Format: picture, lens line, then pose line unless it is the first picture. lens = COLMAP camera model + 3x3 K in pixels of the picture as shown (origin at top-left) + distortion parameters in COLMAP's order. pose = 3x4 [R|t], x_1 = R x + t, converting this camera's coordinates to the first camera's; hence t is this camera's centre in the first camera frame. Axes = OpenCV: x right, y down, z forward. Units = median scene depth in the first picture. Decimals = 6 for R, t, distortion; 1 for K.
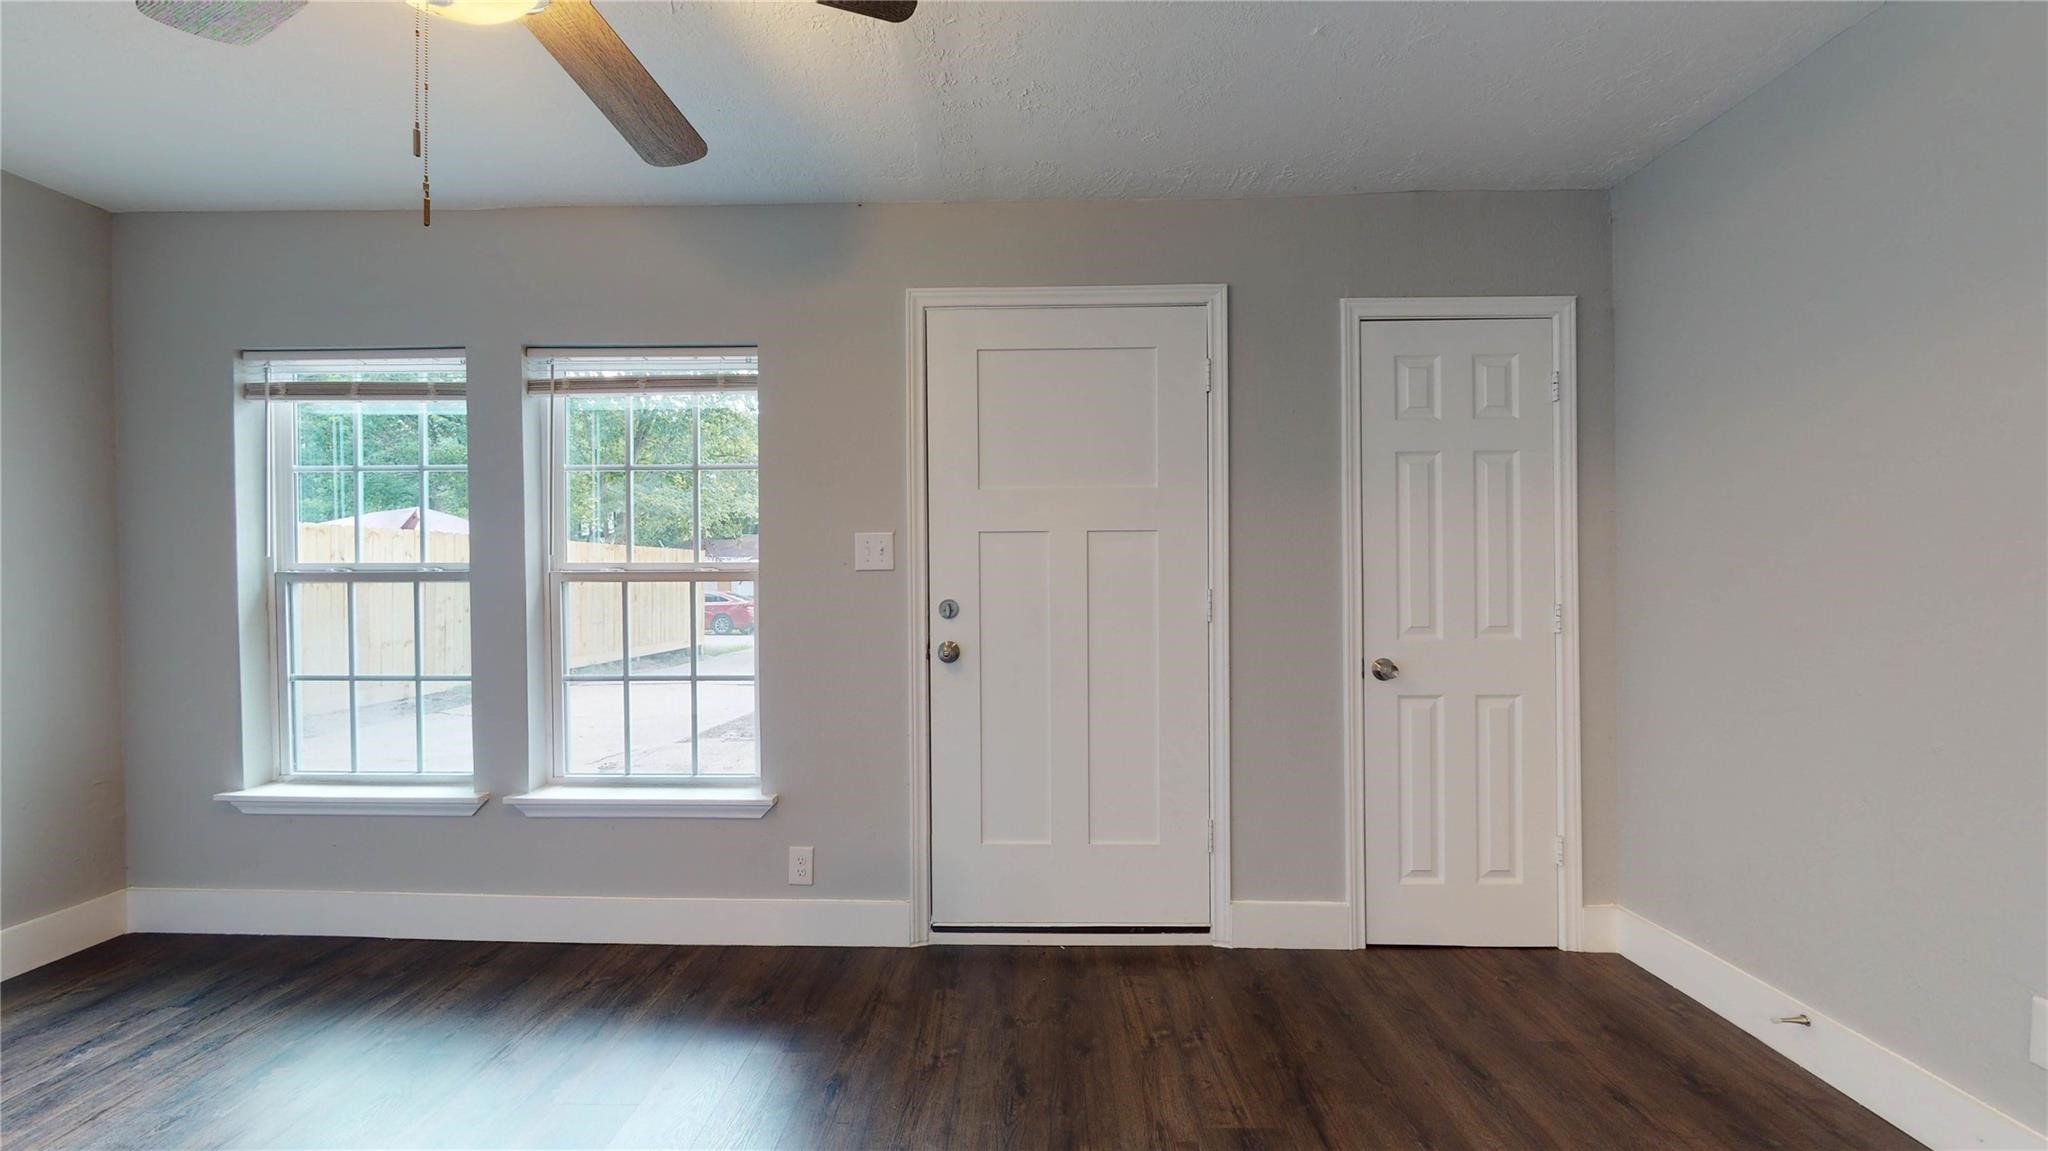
lens RADIAL K [[1318.9, 0, 1024.0], [0, 1318.9, 575.5], [0, 0, 1]] dist [0.002905, 0.000862]
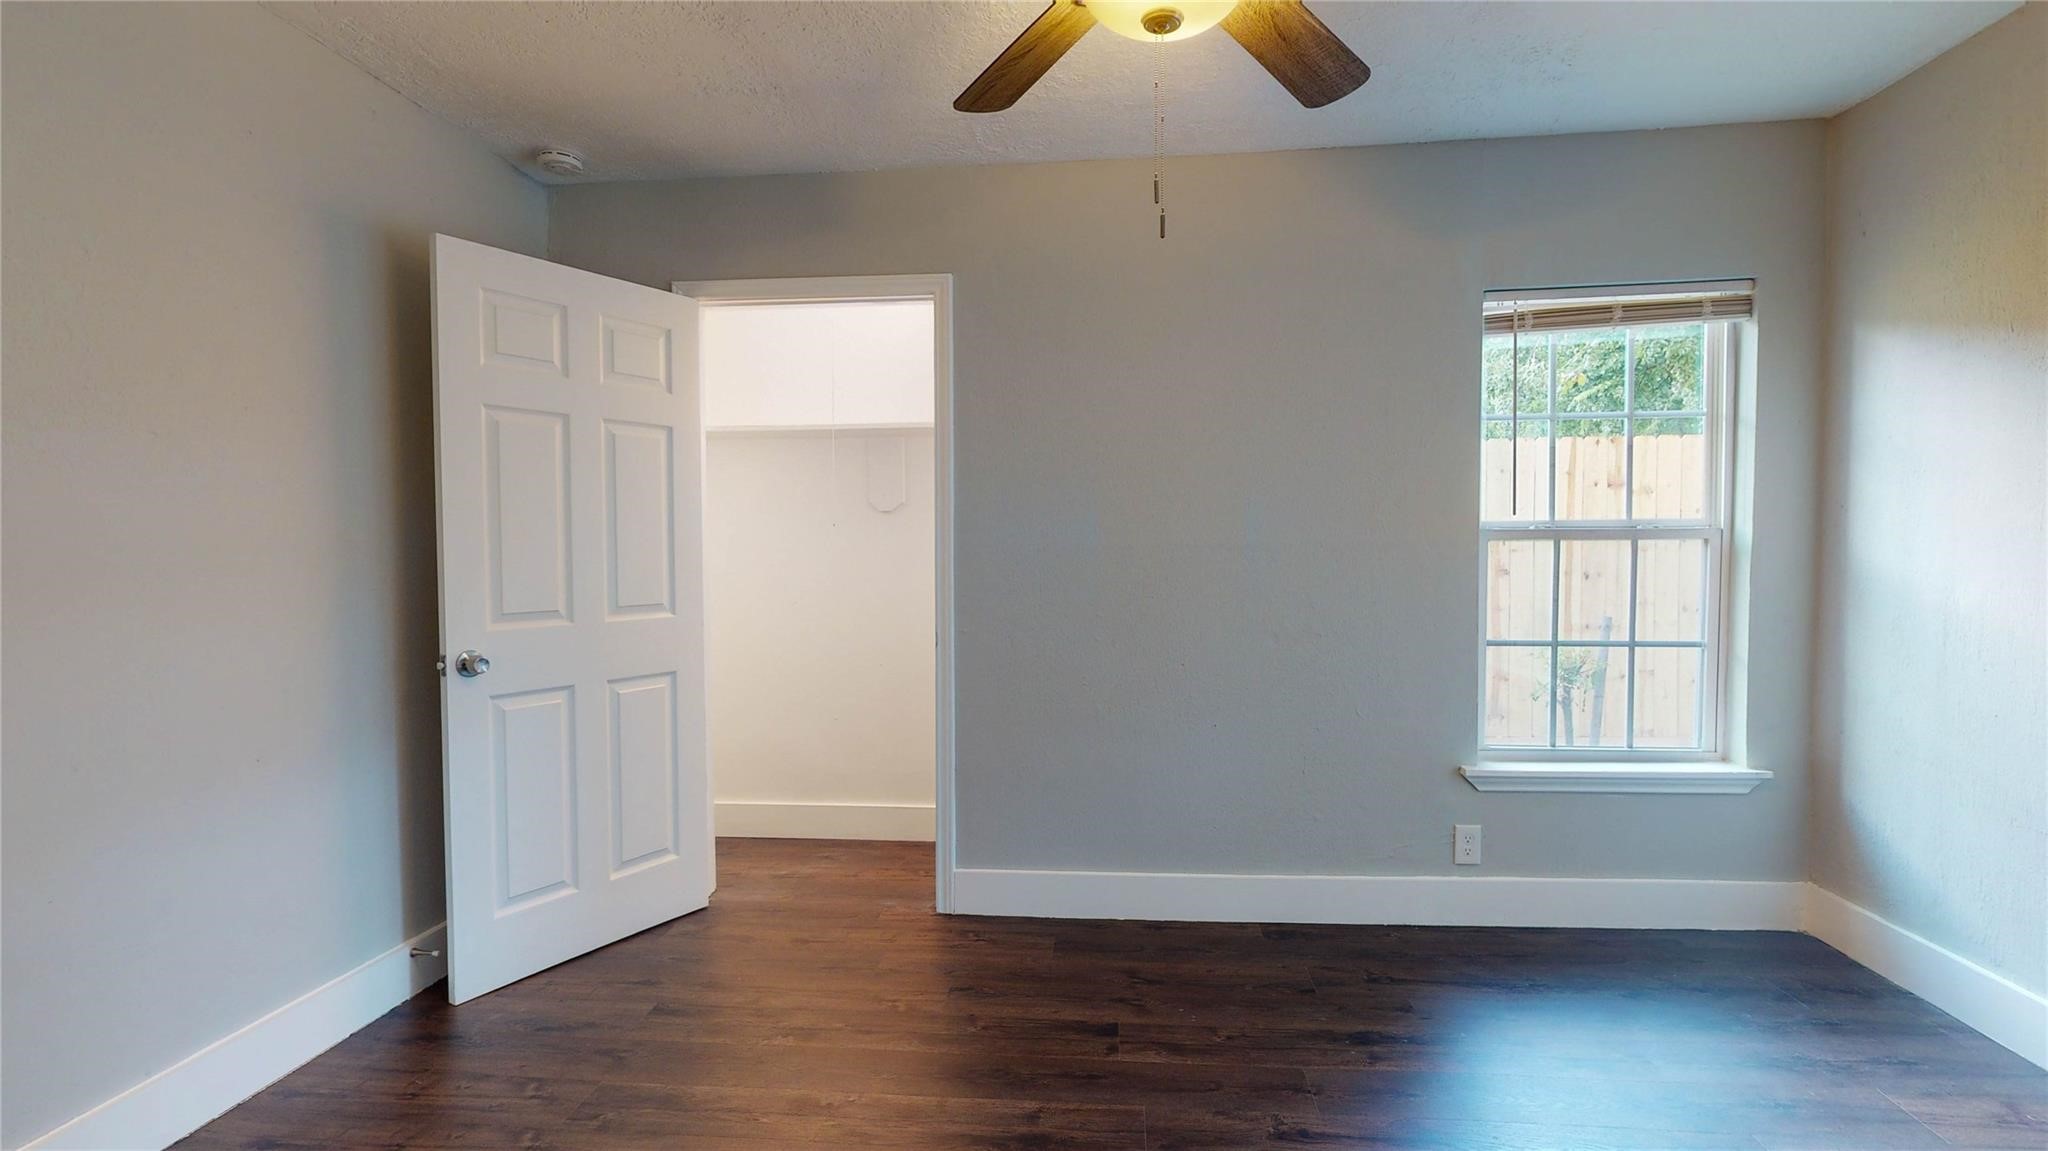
lens RADIAL K [[1364.5, 0, 1024.0], [0, 1364.5, 575.5], [0, 0, 1]] dist [0.001855, 0.001541]
pose [[0.999105, -0.004351, -0.042082, -0.837031], [0.005532, 0.999593, 0.028002, 0.000890], [0.041943, -0.028210, 0.998722, 0.026425]]
